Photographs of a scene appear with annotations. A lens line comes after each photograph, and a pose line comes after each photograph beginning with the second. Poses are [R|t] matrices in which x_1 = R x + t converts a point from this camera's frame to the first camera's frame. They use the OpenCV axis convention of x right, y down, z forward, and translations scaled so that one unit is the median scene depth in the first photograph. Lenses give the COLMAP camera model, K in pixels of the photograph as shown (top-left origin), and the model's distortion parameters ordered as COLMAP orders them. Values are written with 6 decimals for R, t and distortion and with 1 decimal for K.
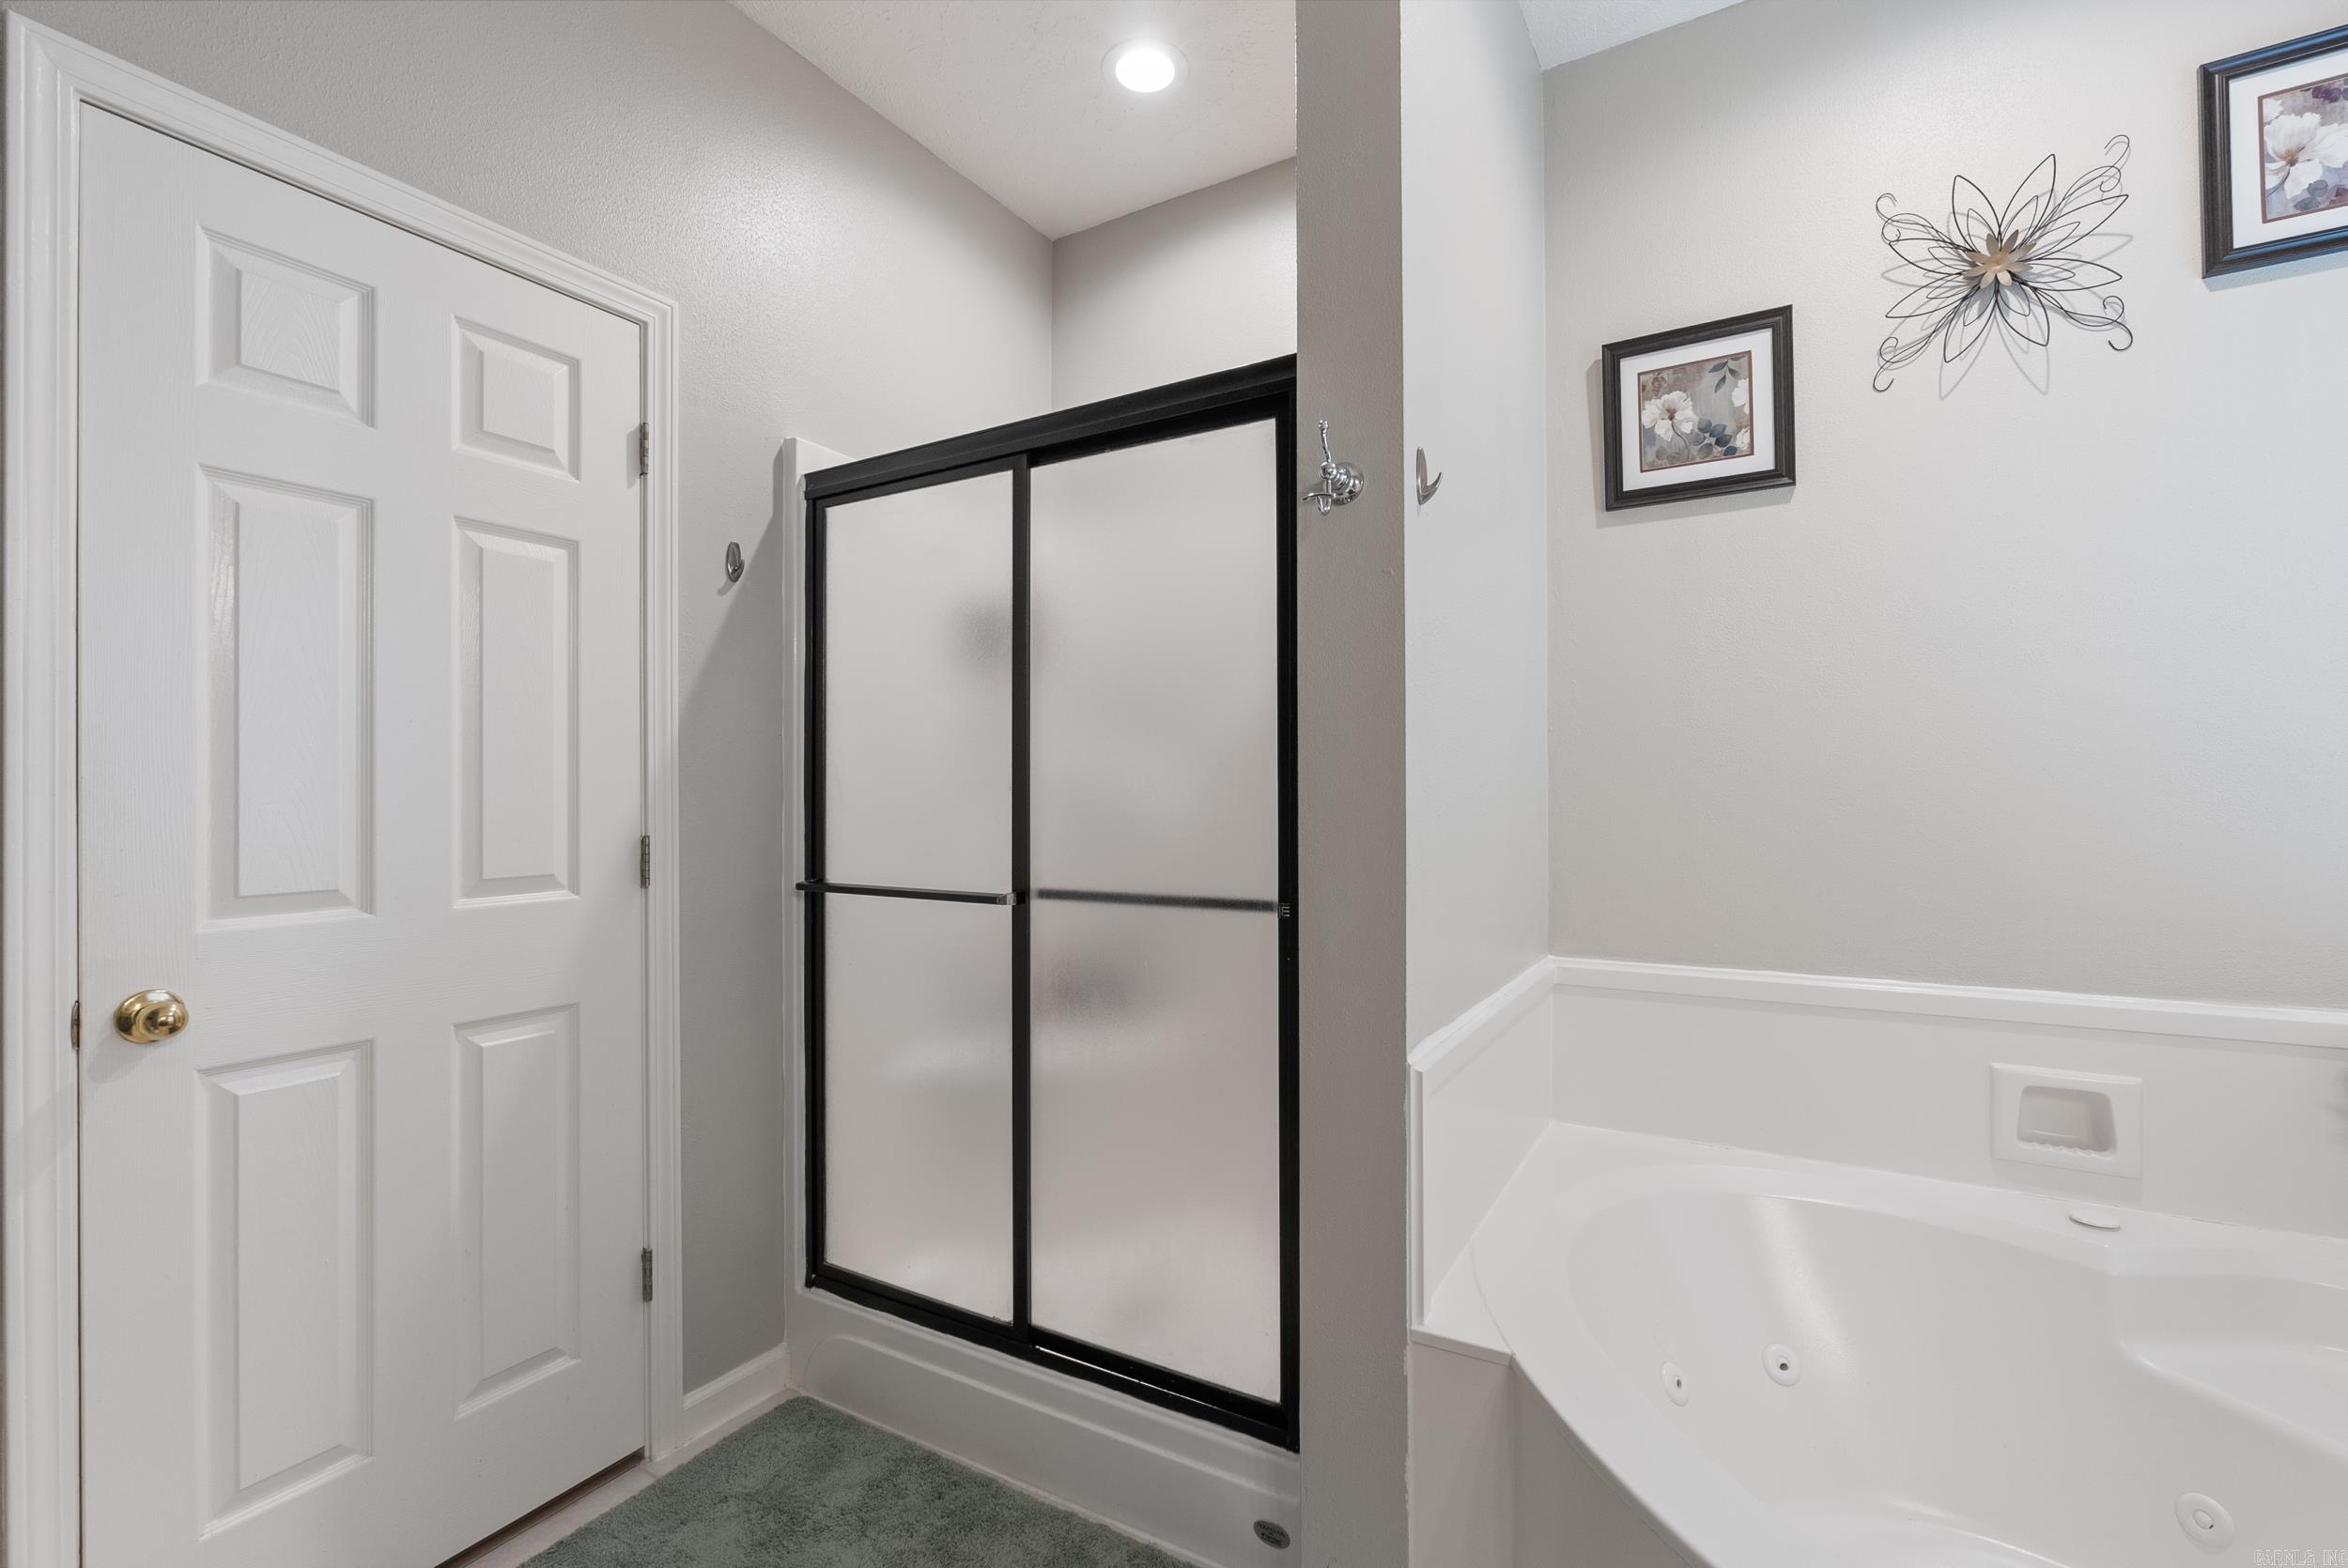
lens RADIAL K [[1037.4, 0, 1171.0], [0, 1037.4, 783.6], [0, 0, 1]] dist [-0.007357, 0.000938]
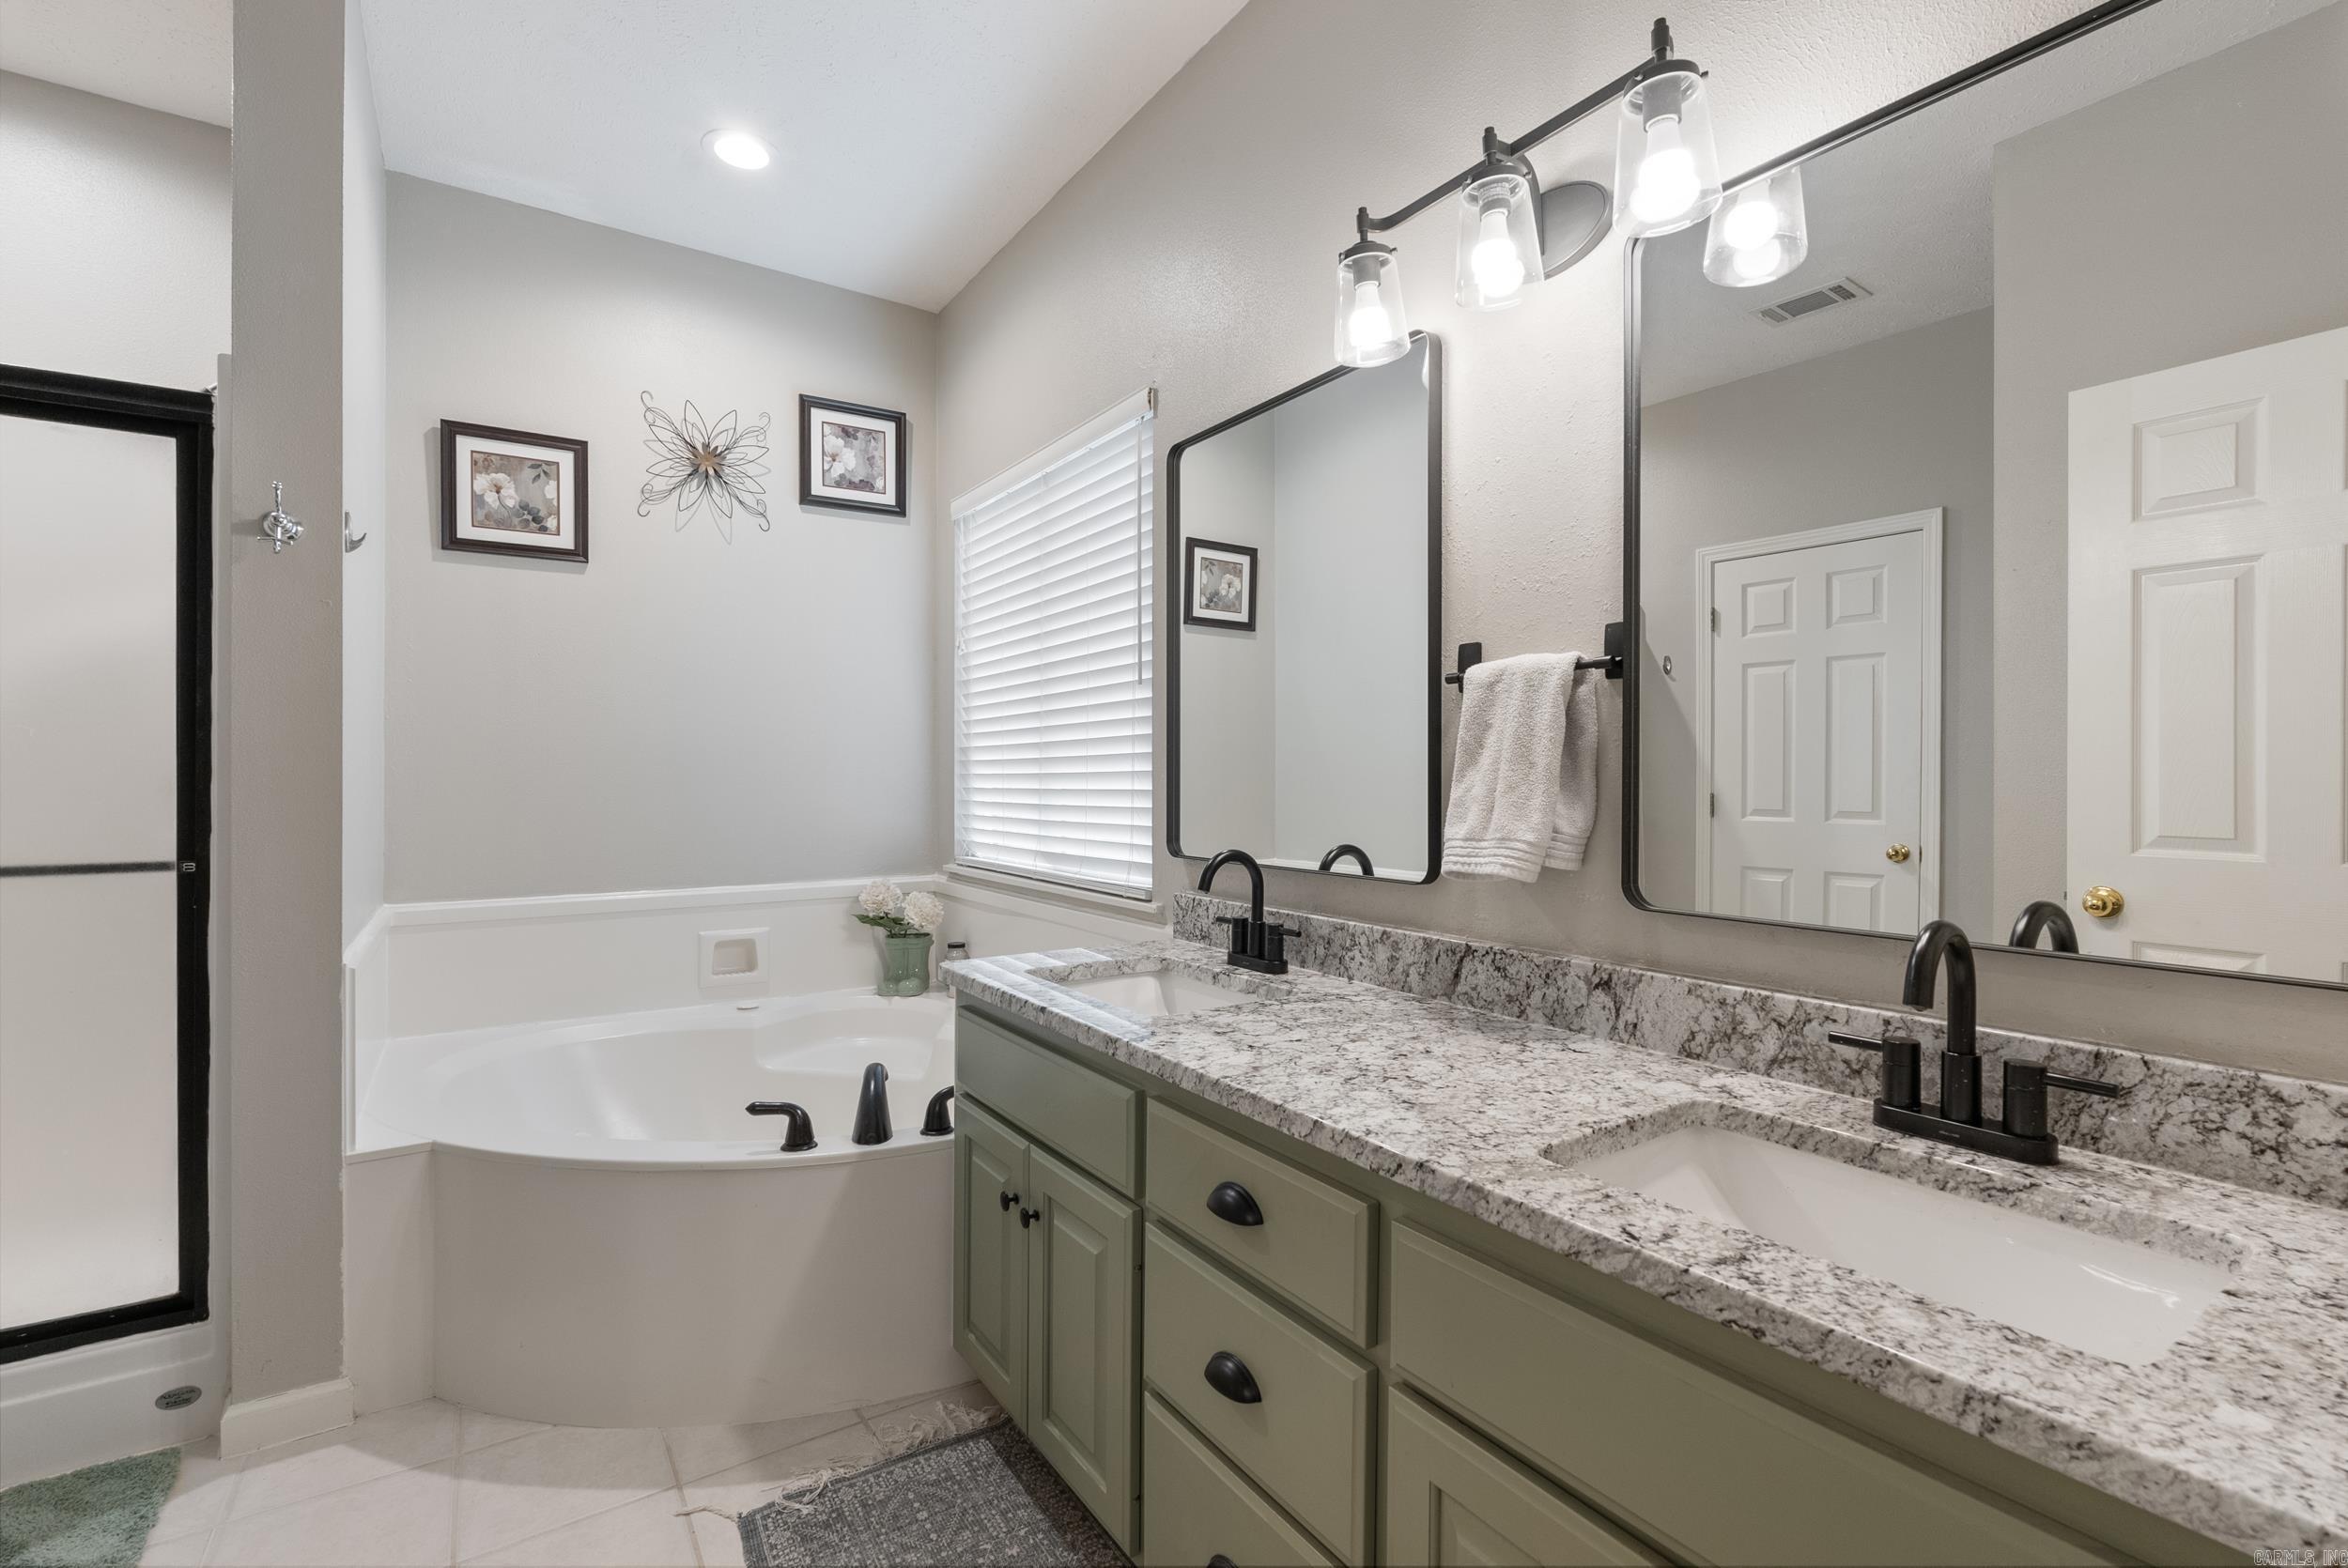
lens RADIAL K [[1037.4, 0, 1173.6], [0, 1037.4, 780.3], [0, 0, 1]] dist [-0.007357, 0.000938]
pose [[0.439344, 0.002572, 0.898315, -0.390956], [-0.011154, 0.999934, 0.002592, 0.008081], [-0.898250, -0.011159, 0.439343, -0.443448]]
